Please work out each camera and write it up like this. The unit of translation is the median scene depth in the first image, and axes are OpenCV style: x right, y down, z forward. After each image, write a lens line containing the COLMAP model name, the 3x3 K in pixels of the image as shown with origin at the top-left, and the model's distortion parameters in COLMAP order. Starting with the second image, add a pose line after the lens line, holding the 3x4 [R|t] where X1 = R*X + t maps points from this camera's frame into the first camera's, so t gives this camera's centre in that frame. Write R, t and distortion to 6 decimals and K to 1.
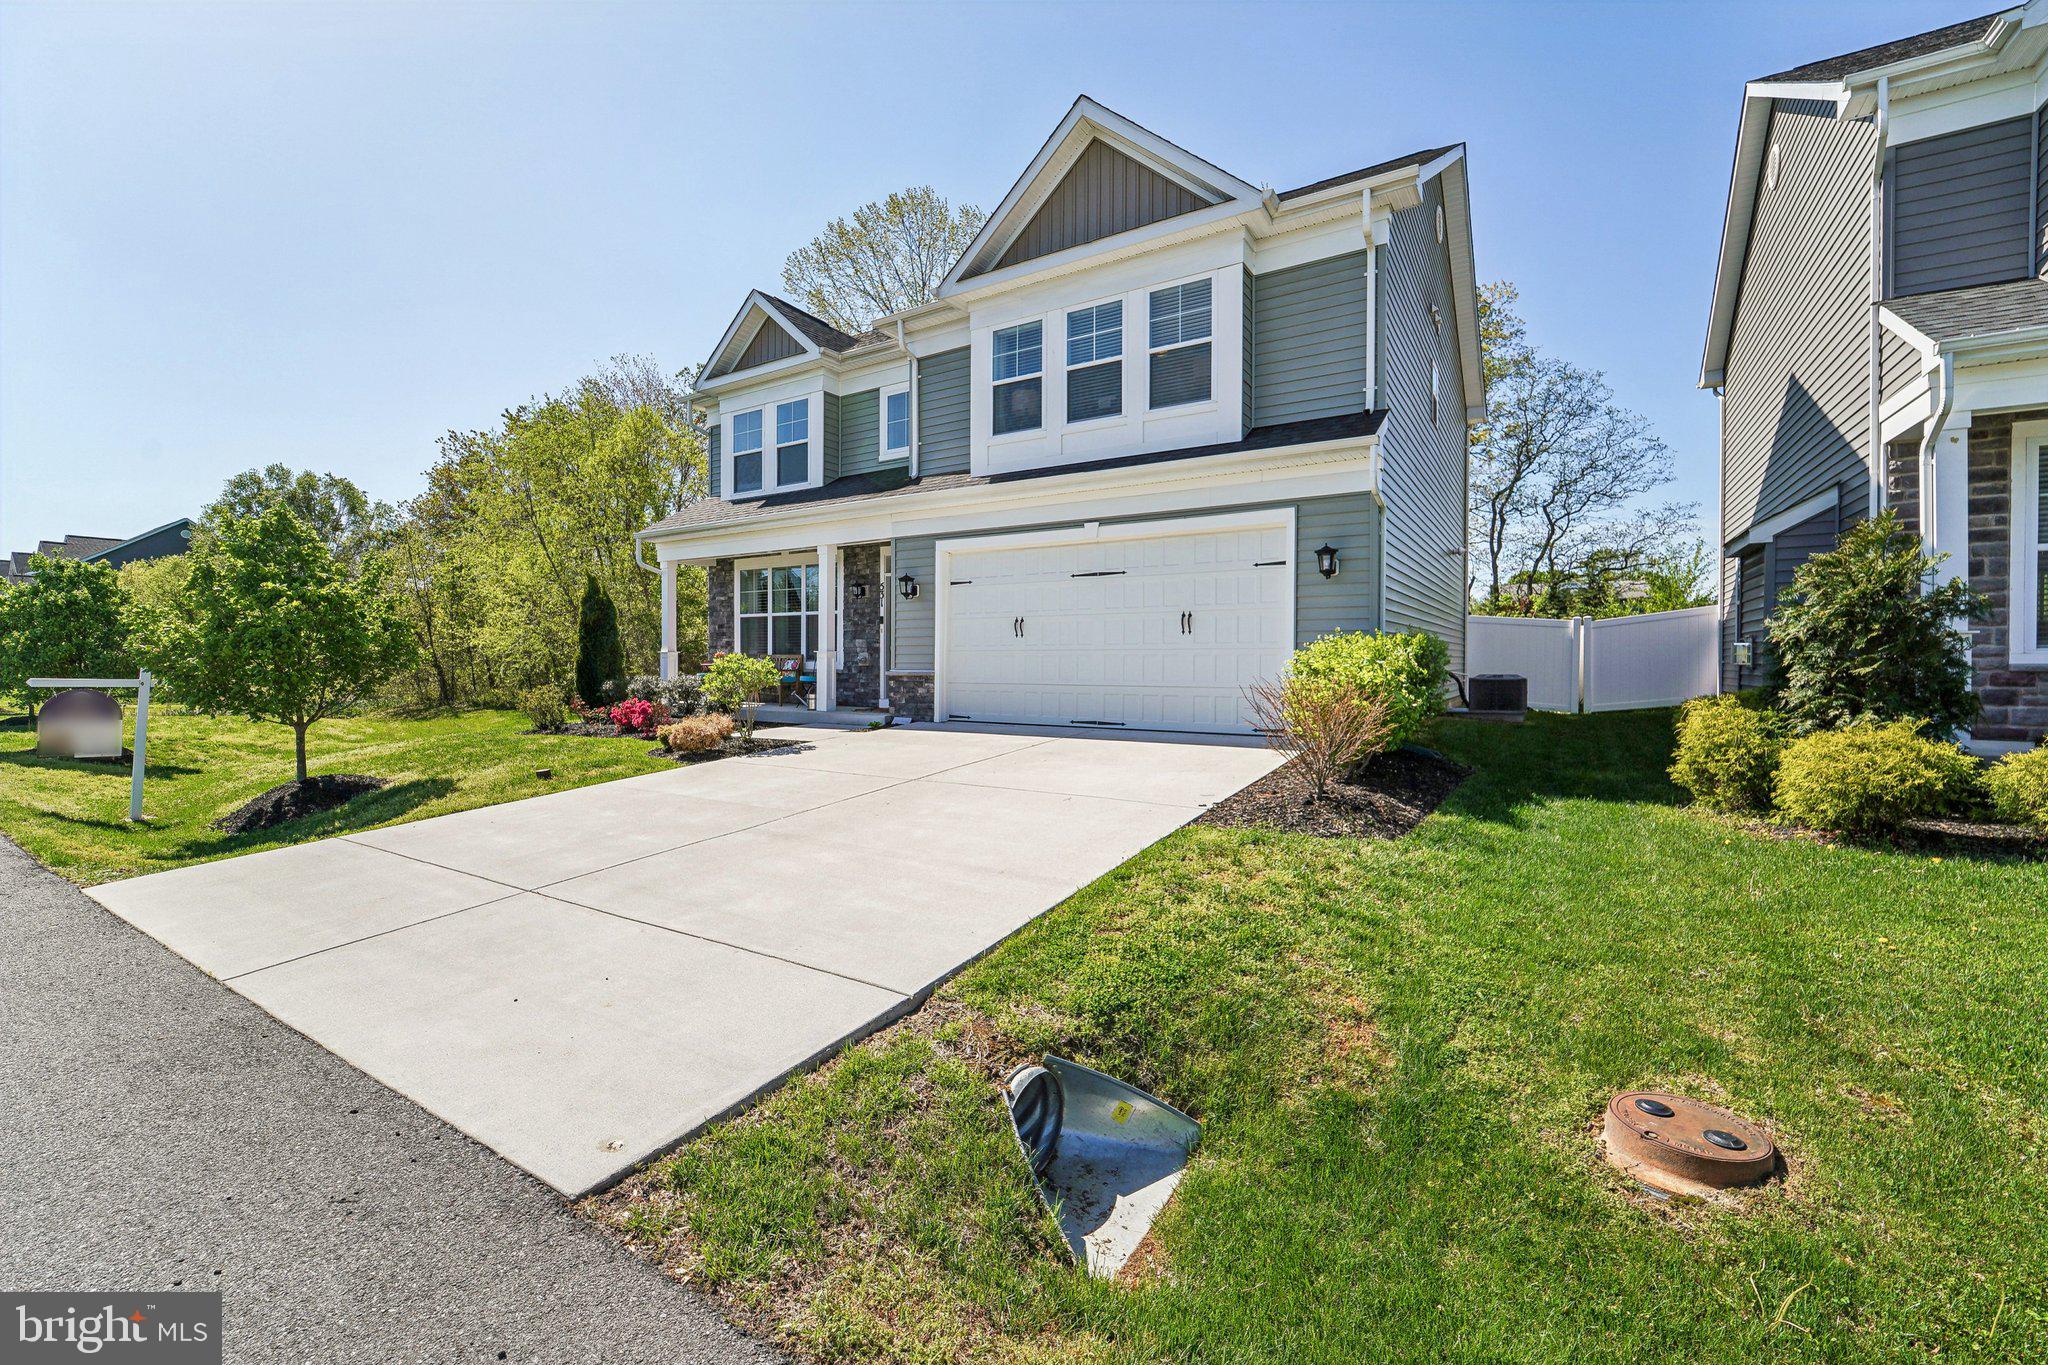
lens RADIAL K [[843.1, 0, 1025.0], [0, 843.1, 677.4], [0, 0, 1]] dist [-0.010995, -0.000163]
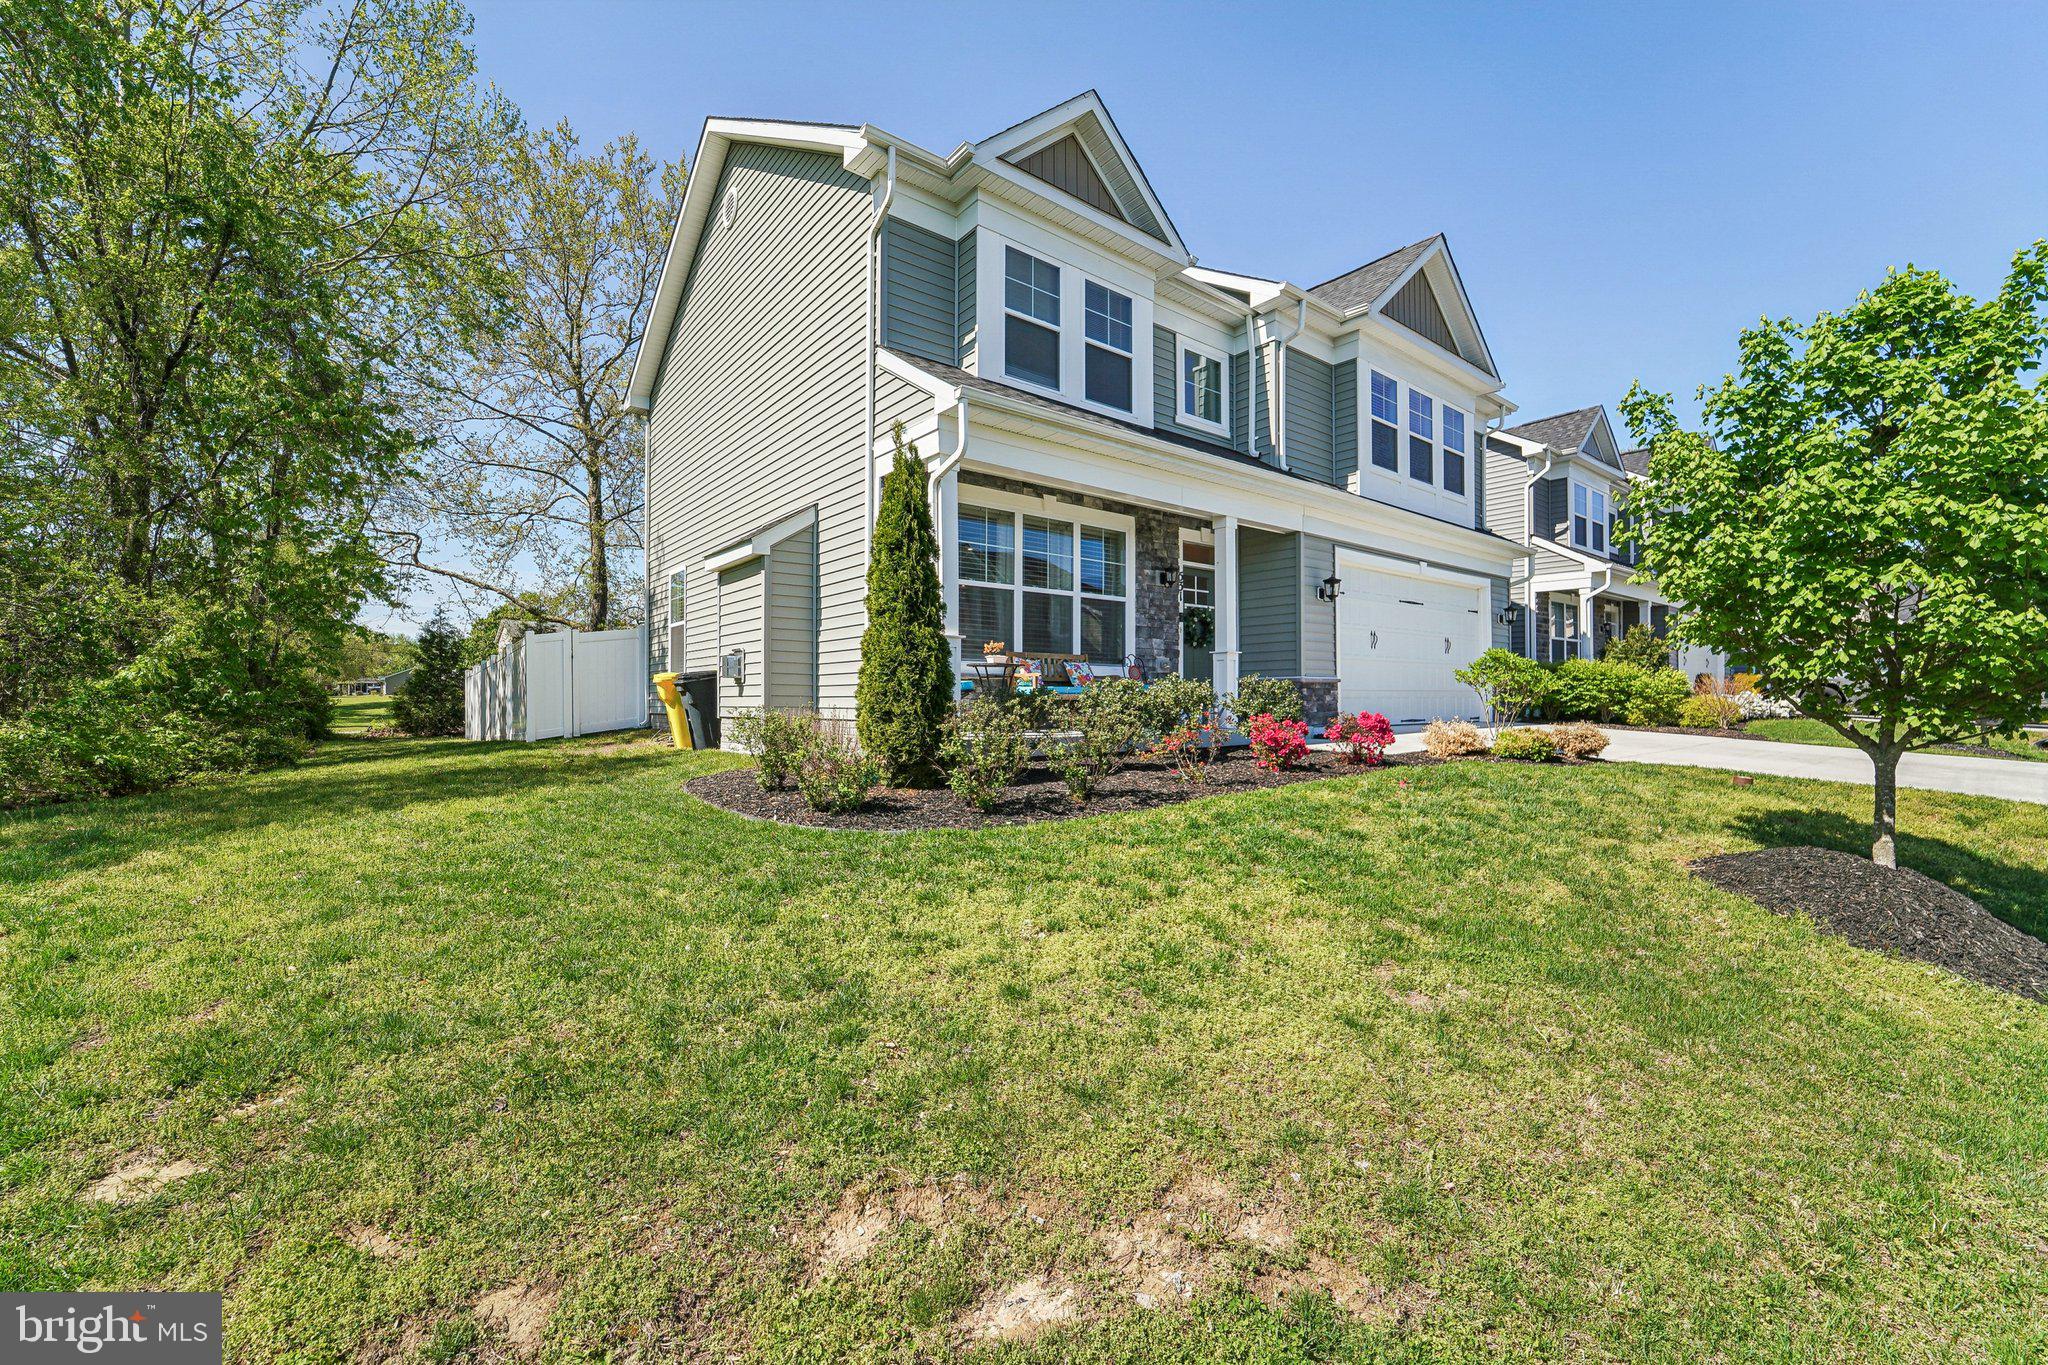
lens RADIAL K [[843.1, 0, 1021.7], [0, 843.1, 687.9], [0, 0, 1]] dist [-0.010995, -0.000163]
pose [[0.313507, -0.001483, 0.949585, -0.996205], [0.013070, 0.999911, -0.002754, 0.001518], [-0.949496, 0.013275, 0.313498, 0.891205]]
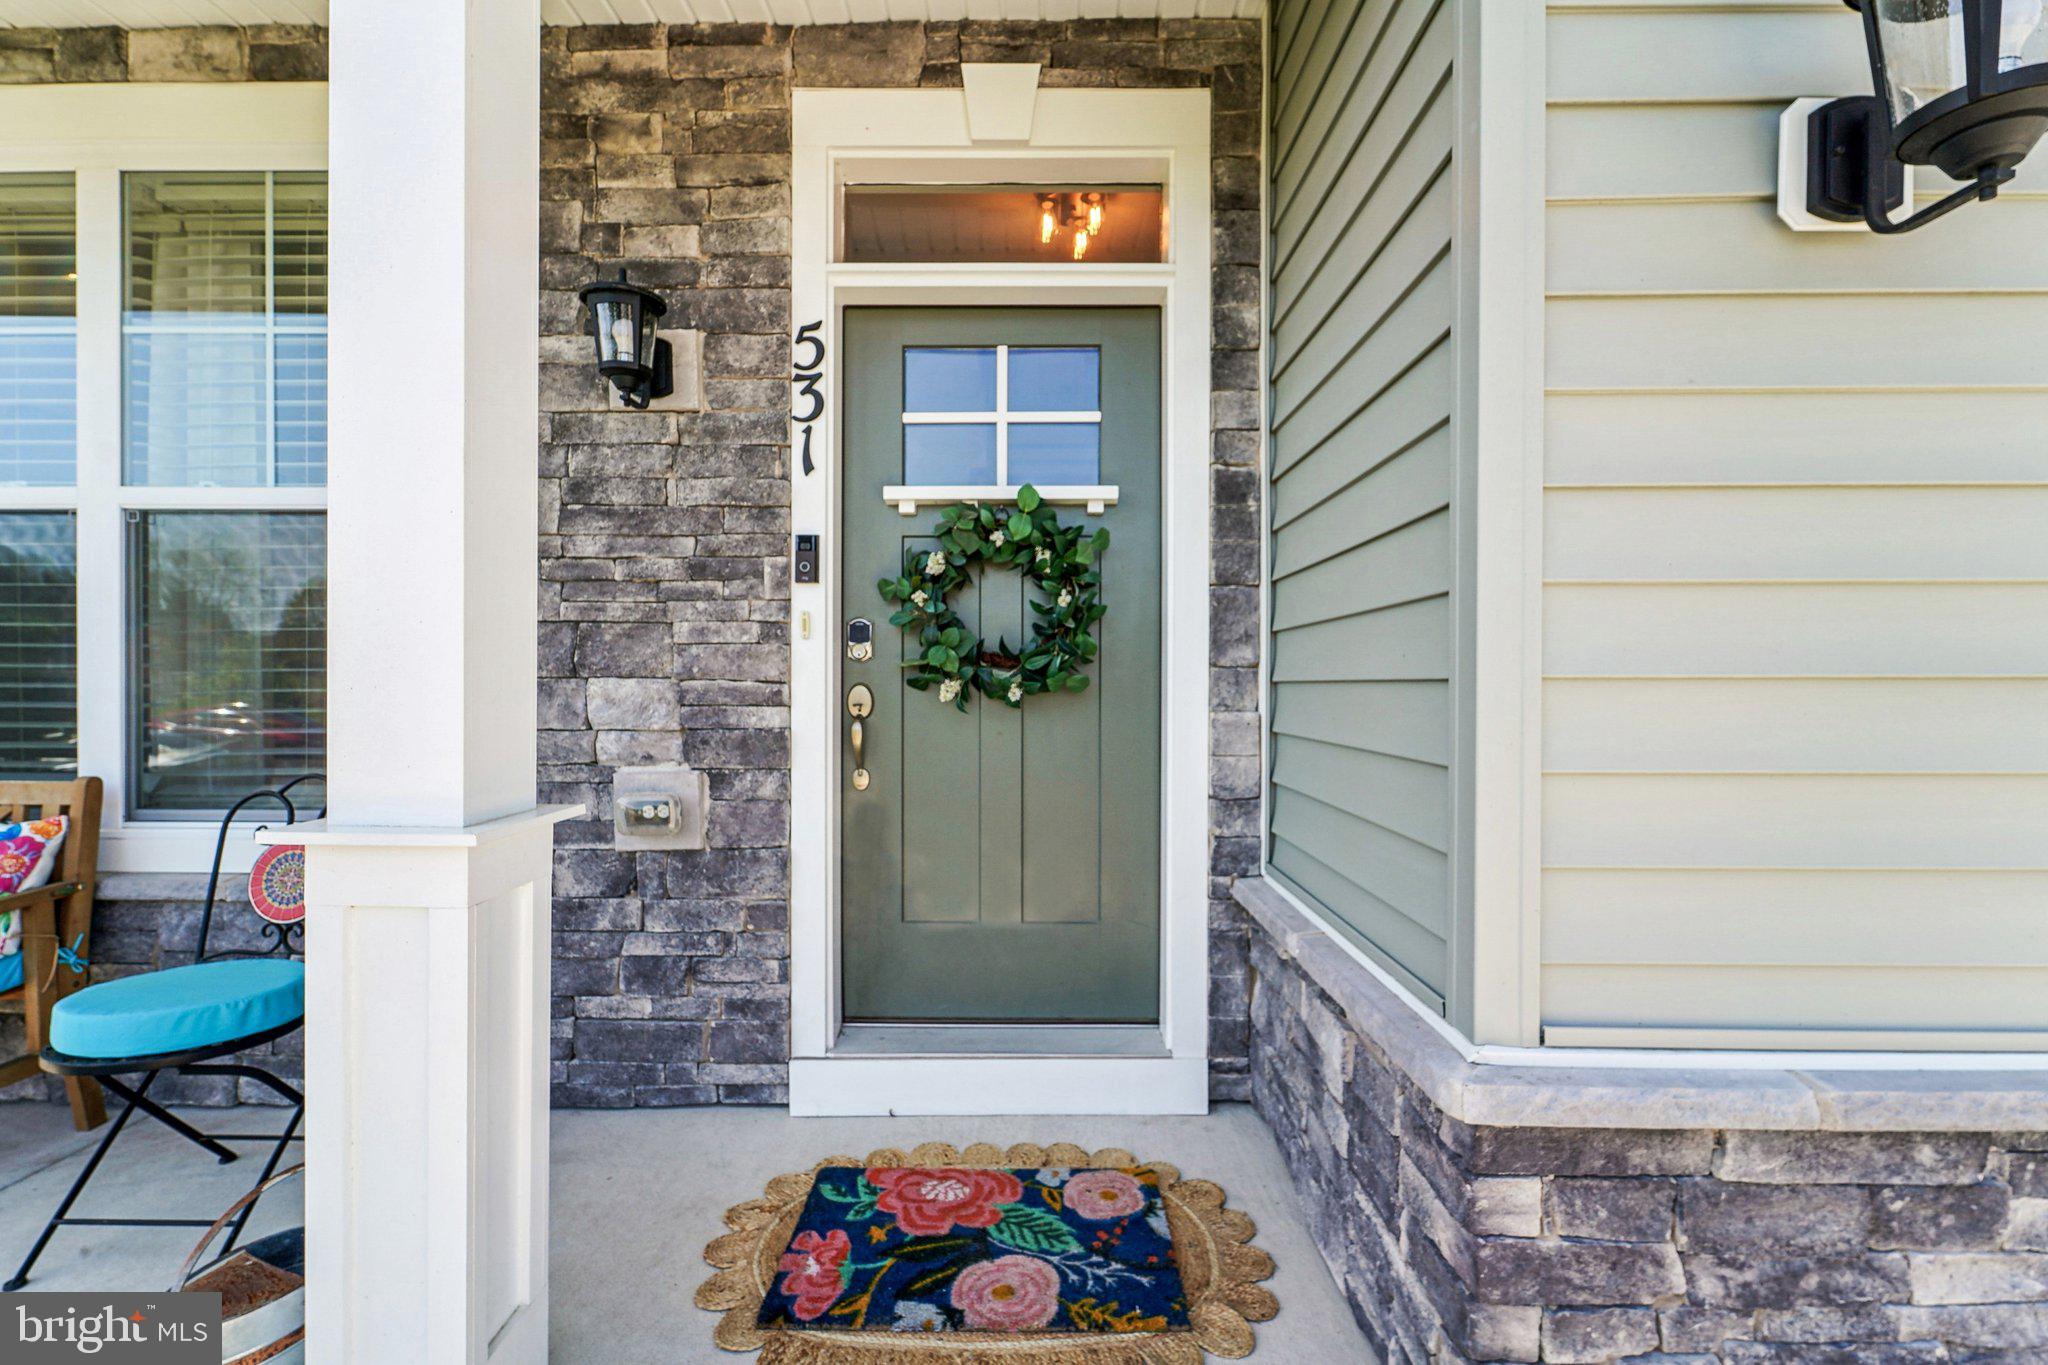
lens RADIAL K [[843.1, 0, 1034.2], [0, 843.1, 694.3], [0, 0, 1]] dist [-0.010995, -0.000163]
pose [[0.840463, -0.005502, 0.541841, -0.219643], [0.004782, 0.999985, 0.002736, -0.042986], [-0.541848, 0.000292, 0.840476, 0.845407]]
